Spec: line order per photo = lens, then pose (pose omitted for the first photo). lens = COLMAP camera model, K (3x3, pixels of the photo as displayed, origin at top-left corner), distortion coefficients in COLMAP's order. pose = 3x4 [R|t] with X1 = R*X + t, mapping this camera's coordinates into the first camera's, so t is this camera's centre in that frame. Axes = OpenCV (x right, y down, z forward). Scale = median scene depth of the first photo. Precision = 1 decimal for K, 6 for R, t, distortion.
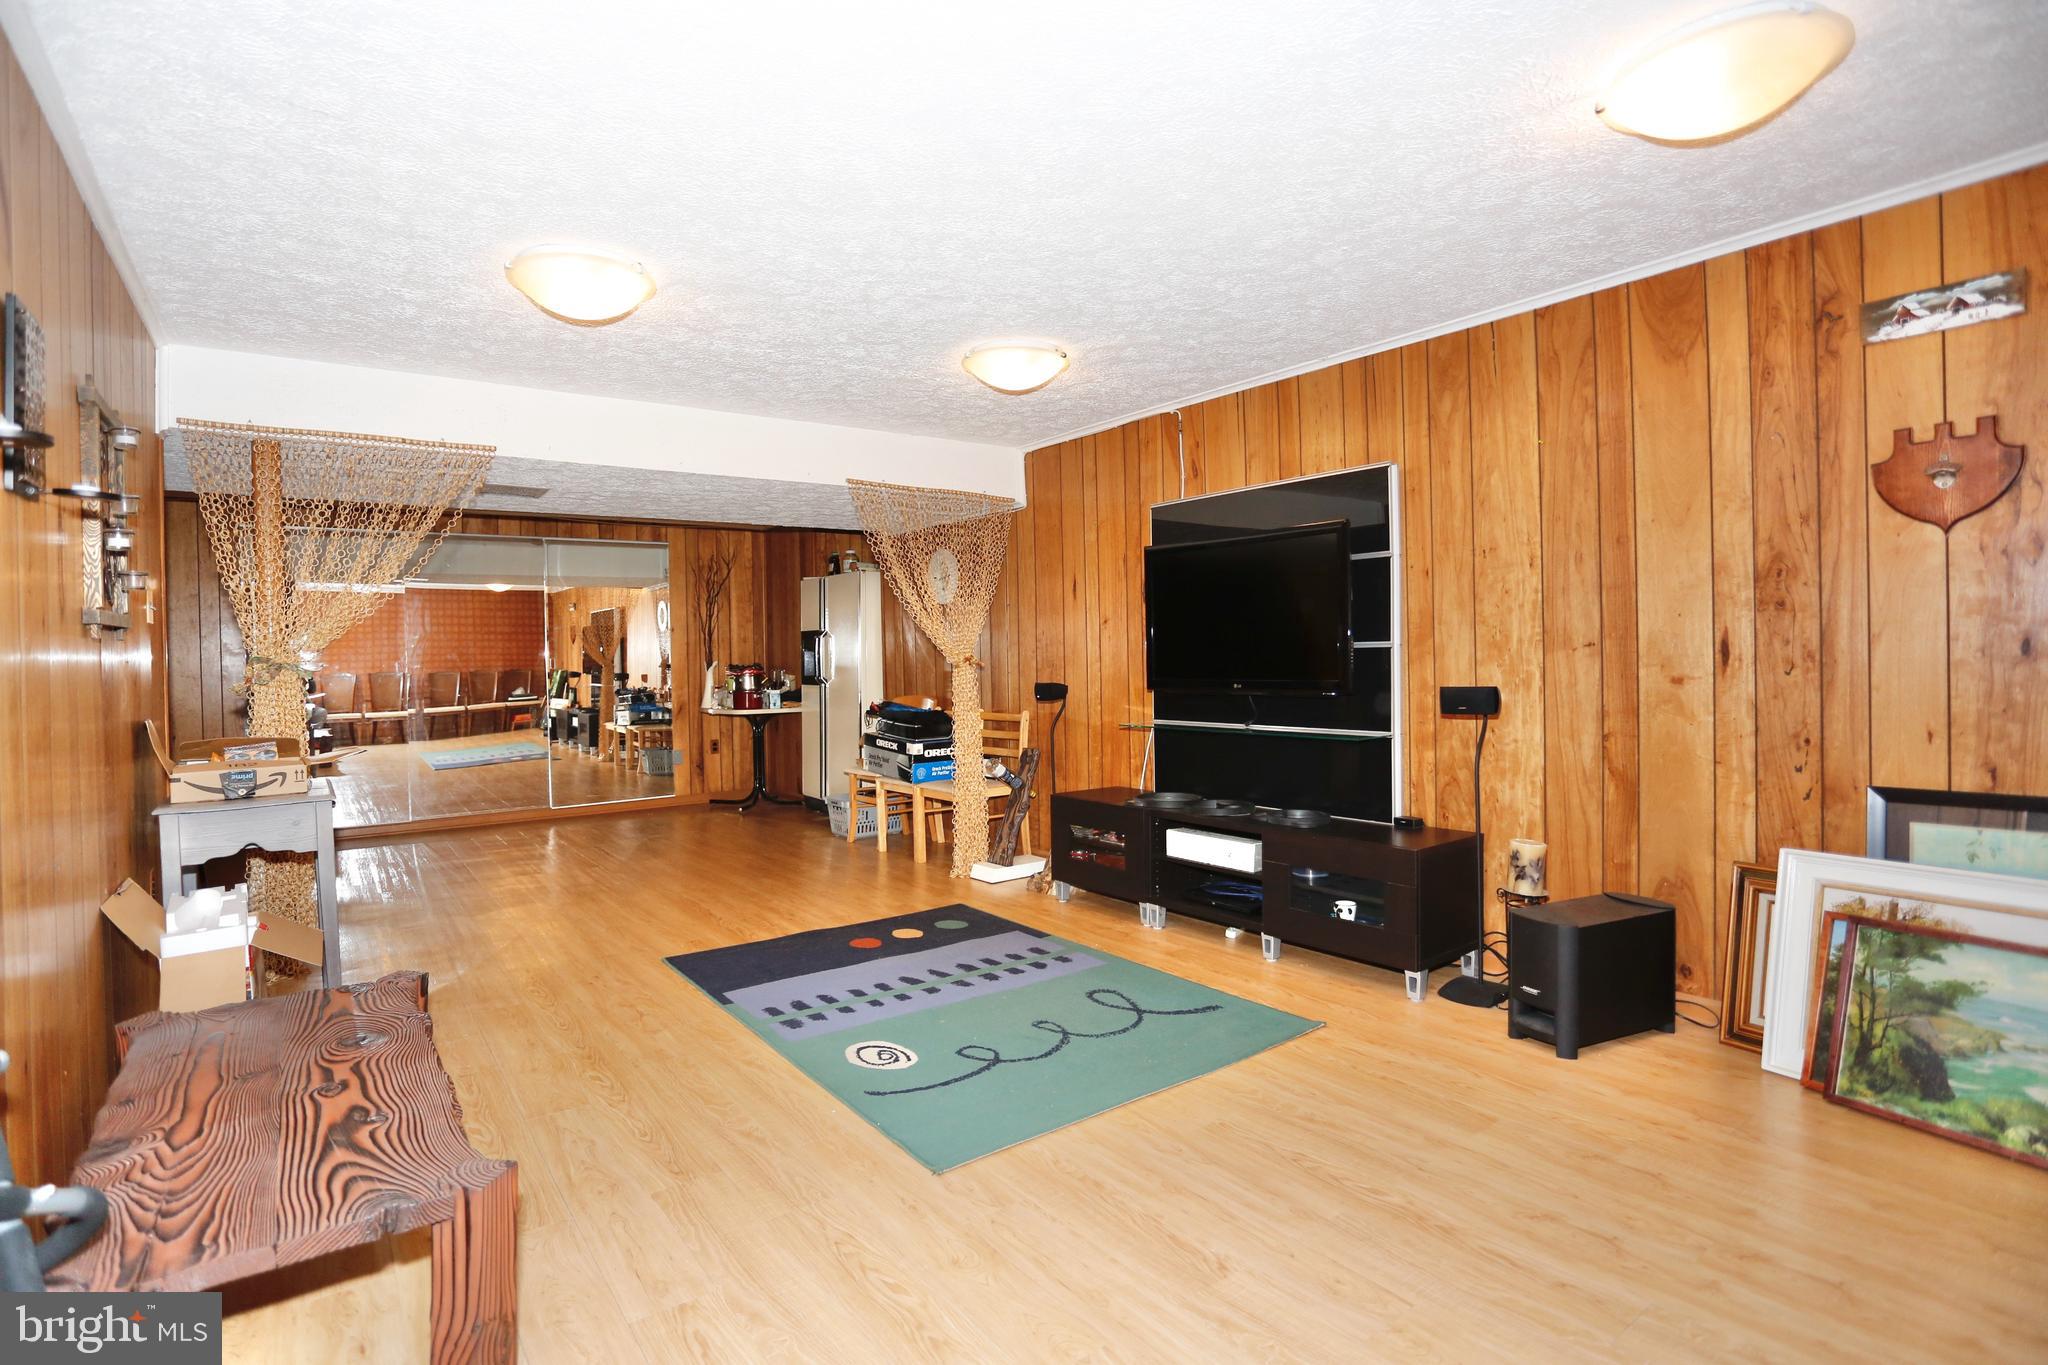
lens RADIAL K [[1008.2, 0, 1022.4], [0, 1008.2, 666.4], [0, 0, 1]] dist [-0.059081, 0.018726]
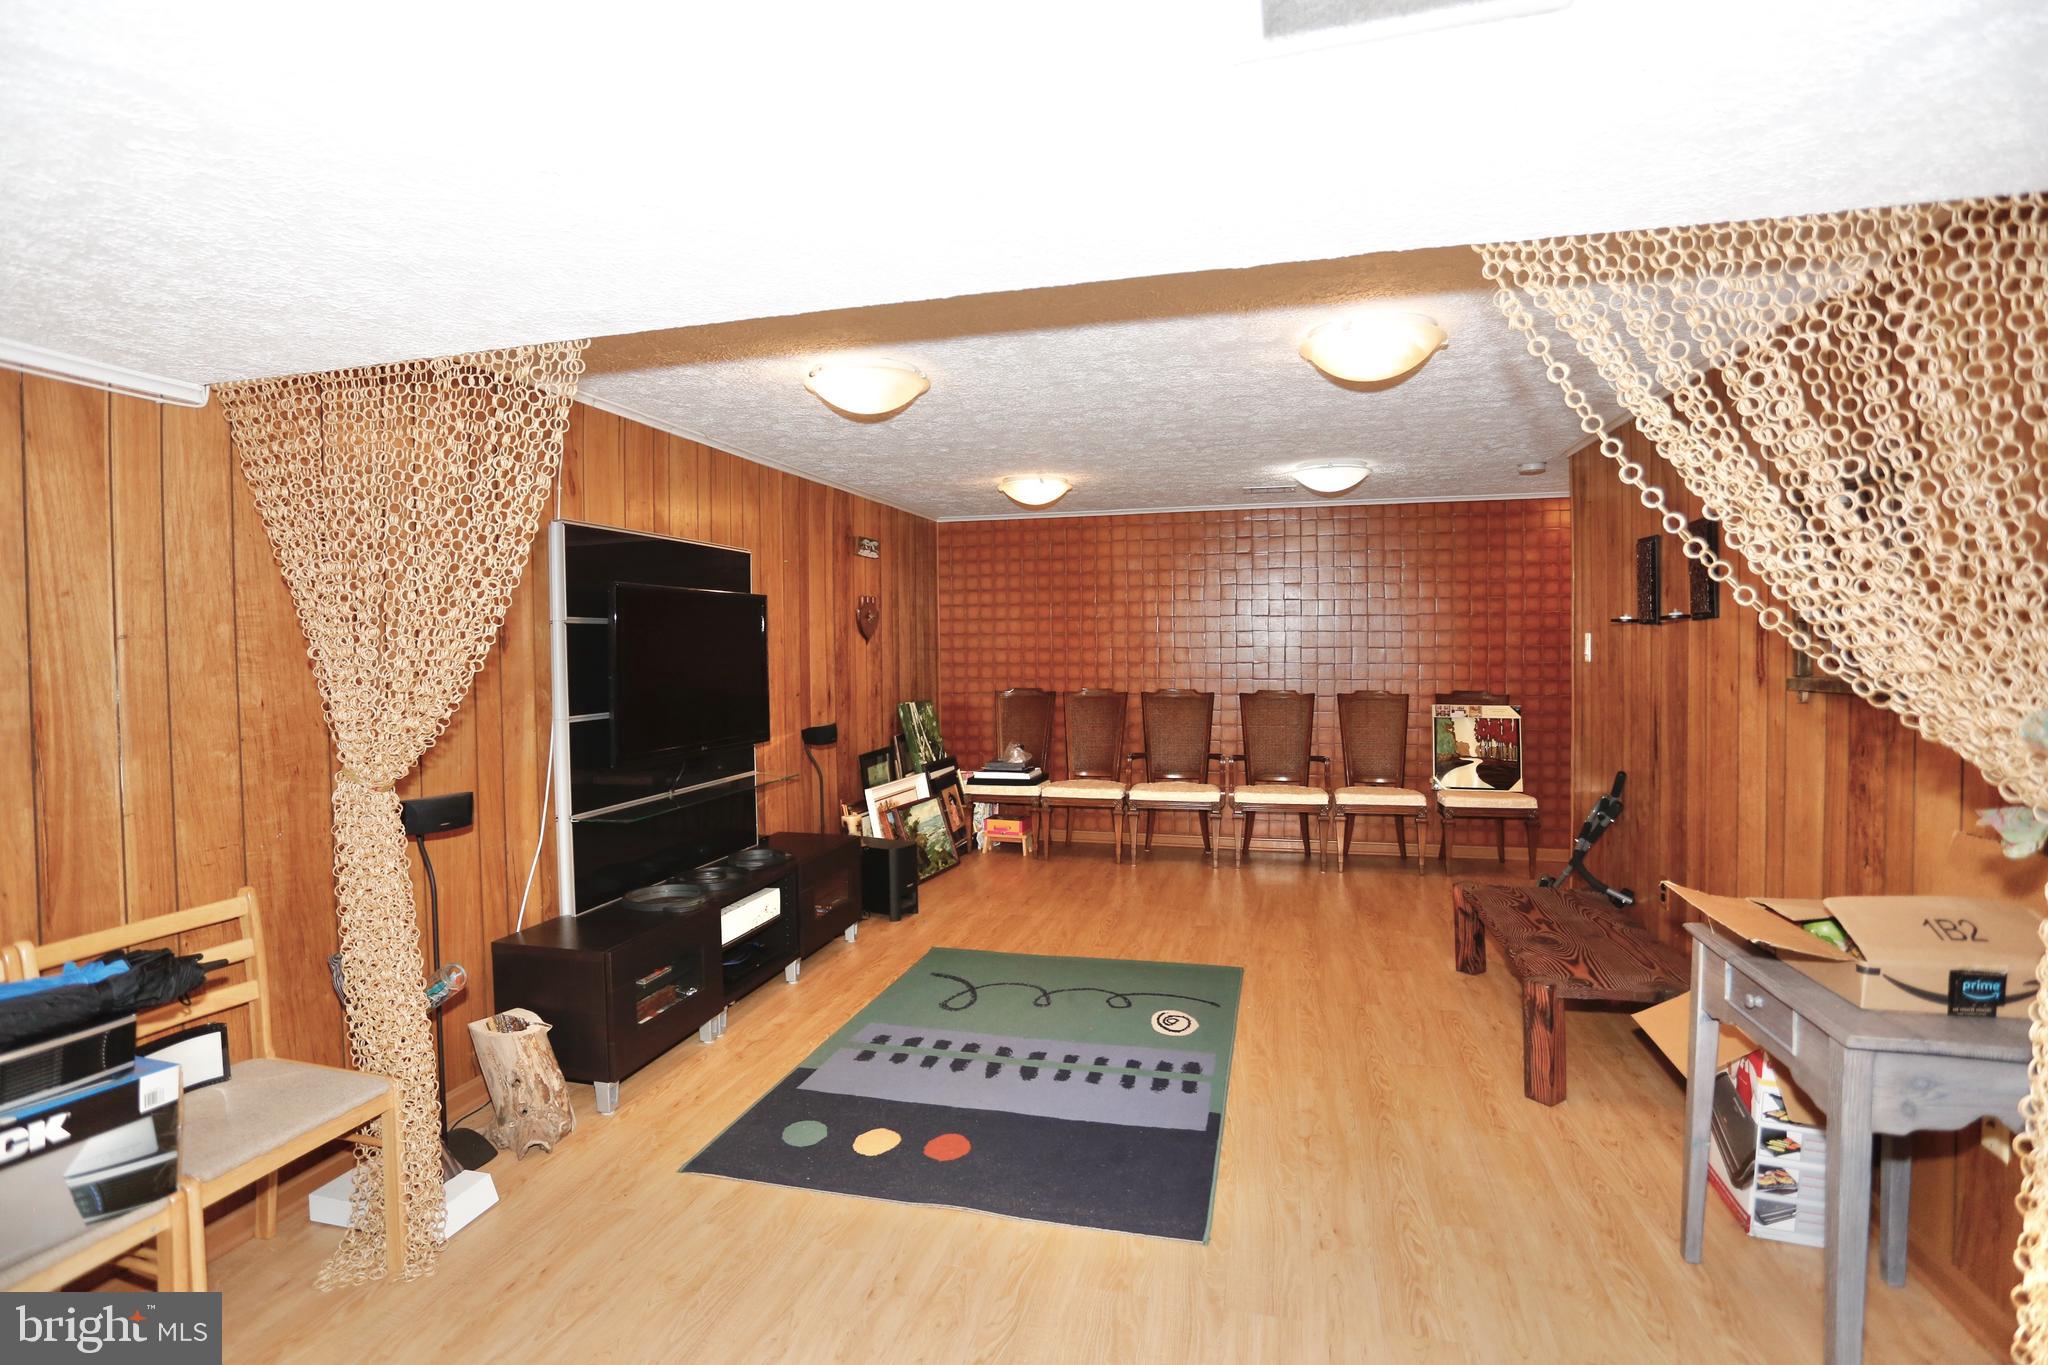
lens RADIAL K [[1008.2, 0, 1020.0], [0, 1008.2, 678.5], [0, 0, 1]] dist [-0.059081, 0.018726]
pose [[-0.631855, -0.000728, 0.775087, -0.858278], [0.026154, 0.999410, 0.022259, -0.069870], [-0.774646, 0.034336, -0.631463, 1.657420]]
